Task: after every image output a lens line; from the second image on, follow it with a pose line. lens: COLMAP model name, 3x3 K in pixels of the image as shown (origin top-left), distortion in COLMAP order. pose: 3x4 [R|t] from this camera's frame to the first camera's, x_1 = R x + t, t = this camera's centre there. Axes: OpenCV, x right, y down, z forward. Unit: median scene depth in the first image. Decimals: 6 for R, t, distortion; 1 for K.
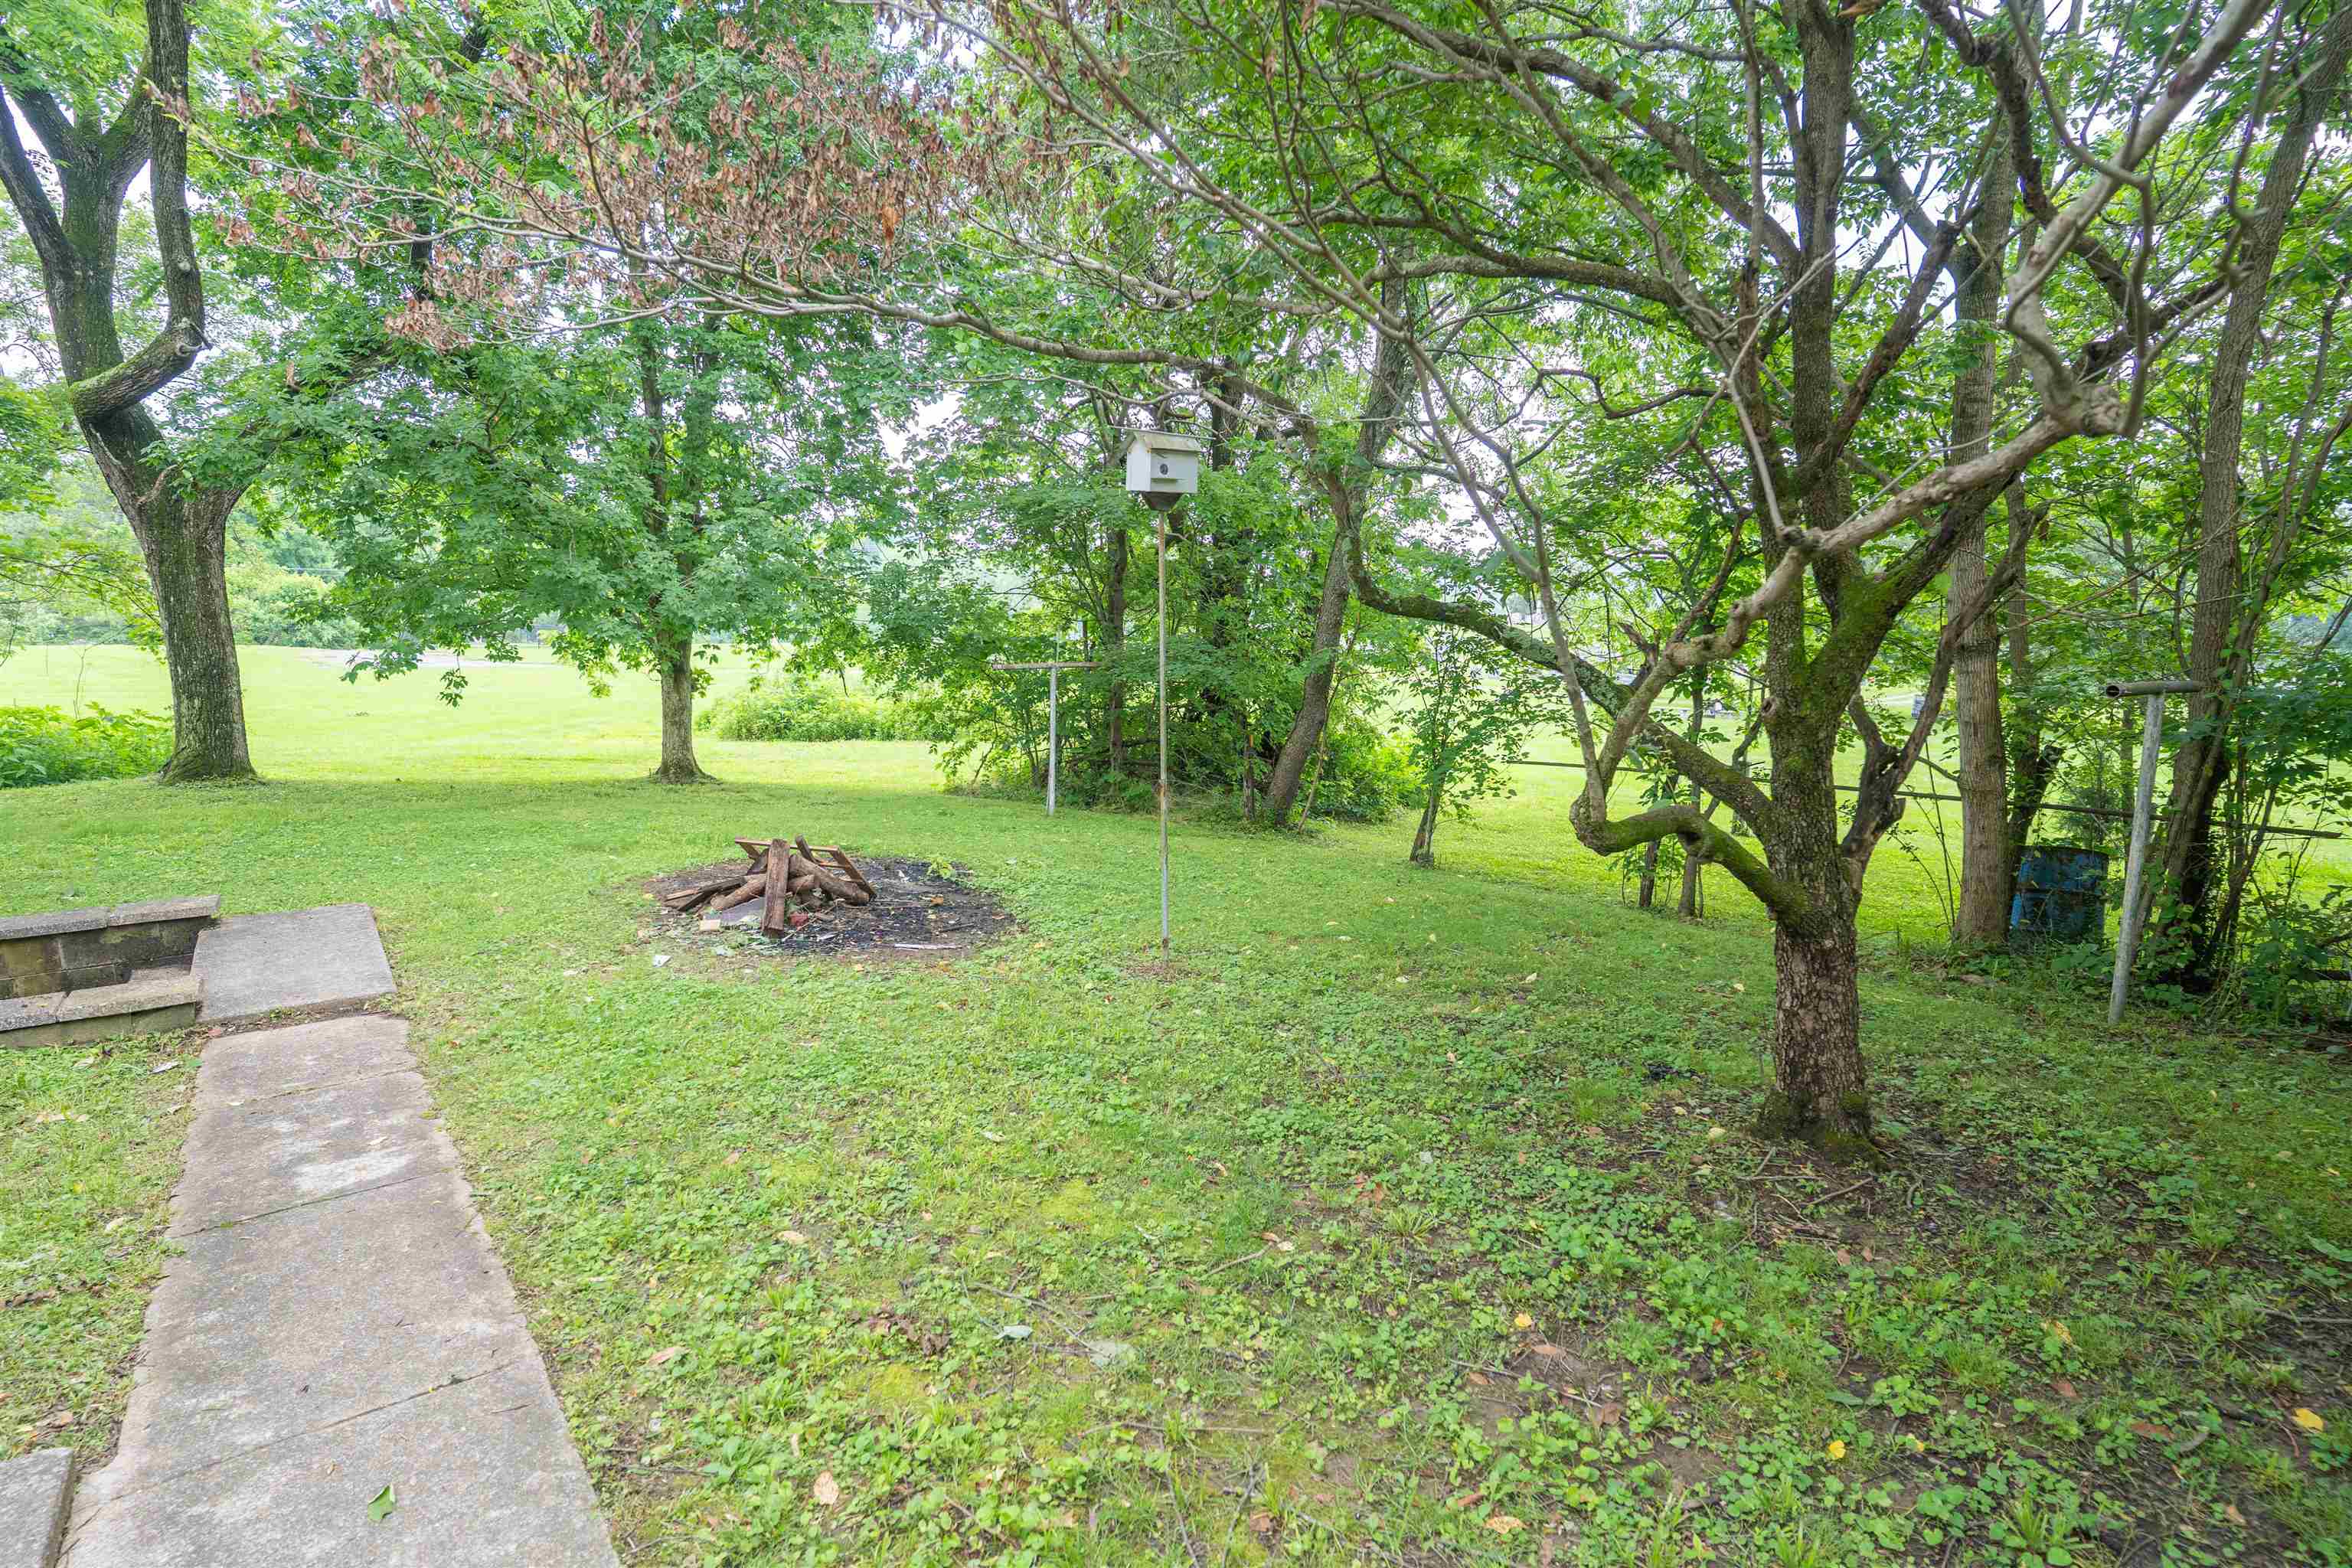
lens RADIAL K [[1161.8, 0, 1175.5], [0, 1161.8, 778.2], [0, 0, 1]] dist [-0.075408, 0.033728]
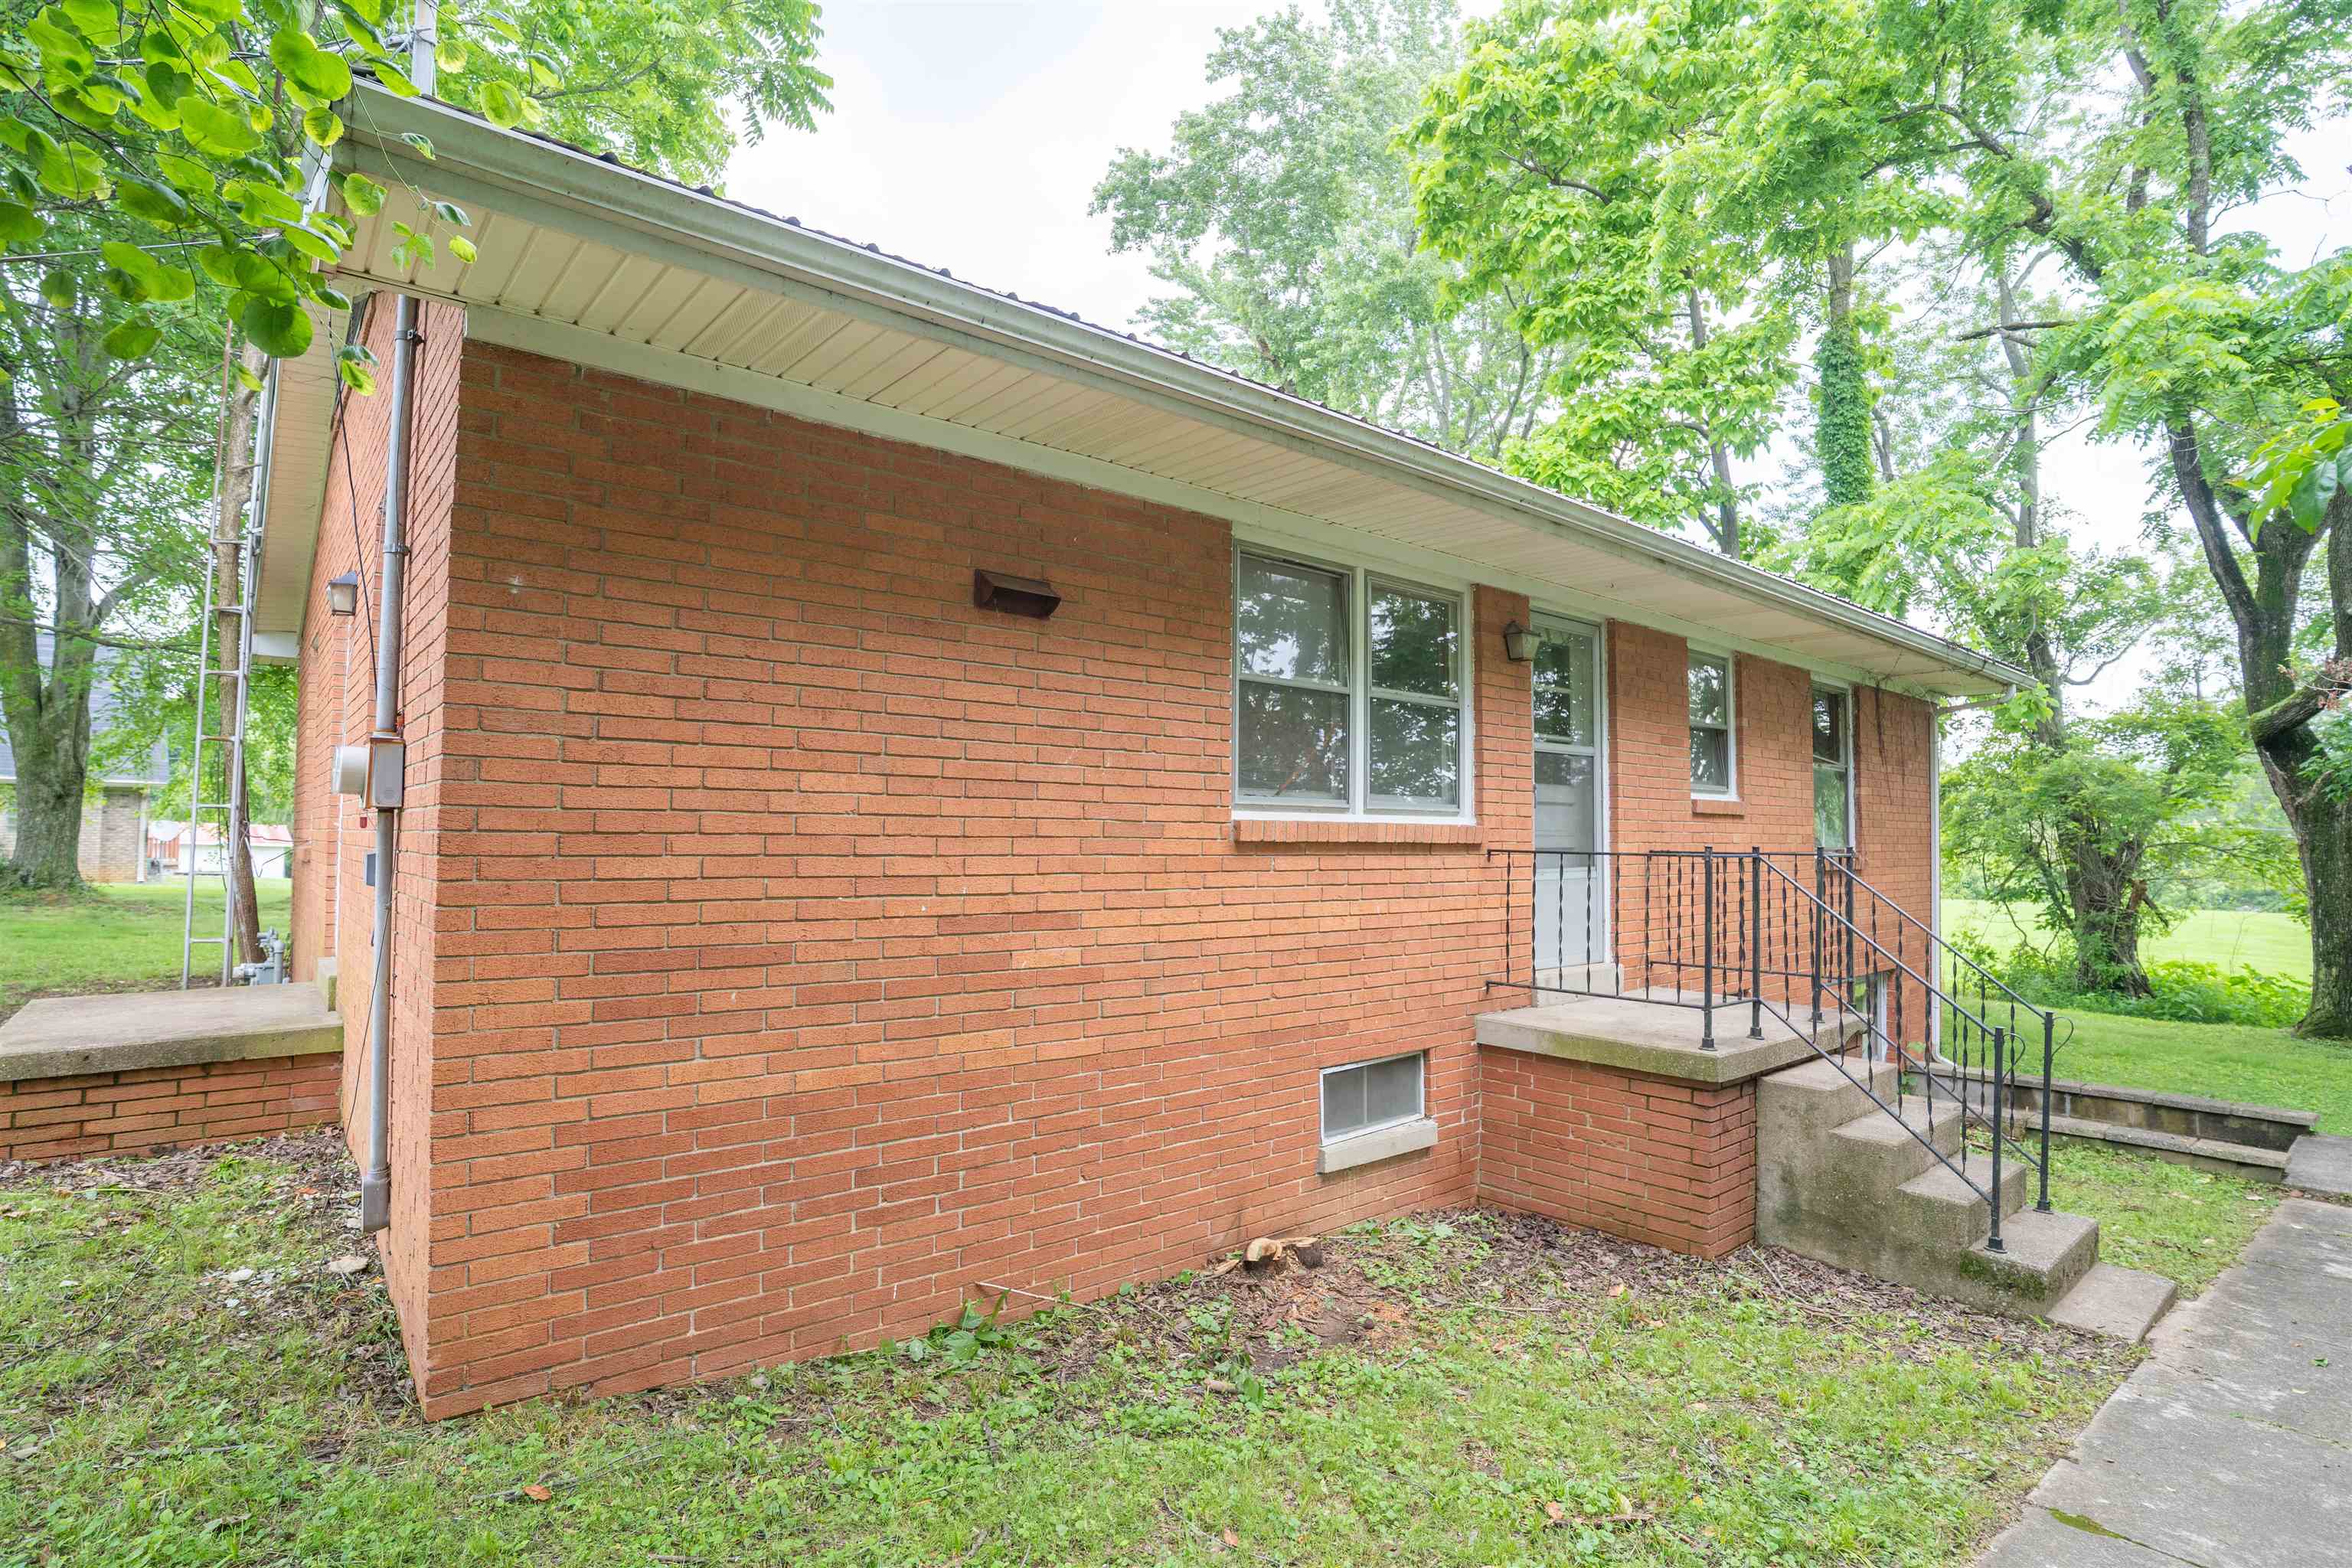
lens RADIAL K [[1161.8, 0, 1175.5], [0, 1161.8, 778.2], [0, 0, 1]] dist [-0.075408, 0.033728]
pose [[0.033339, -0.066139, -0.997253, 0.237368], [-0.169416, 0.982994, -0.070857, 0.019429], [0.984981, 0.171313, 0.021567, -0.231503]]
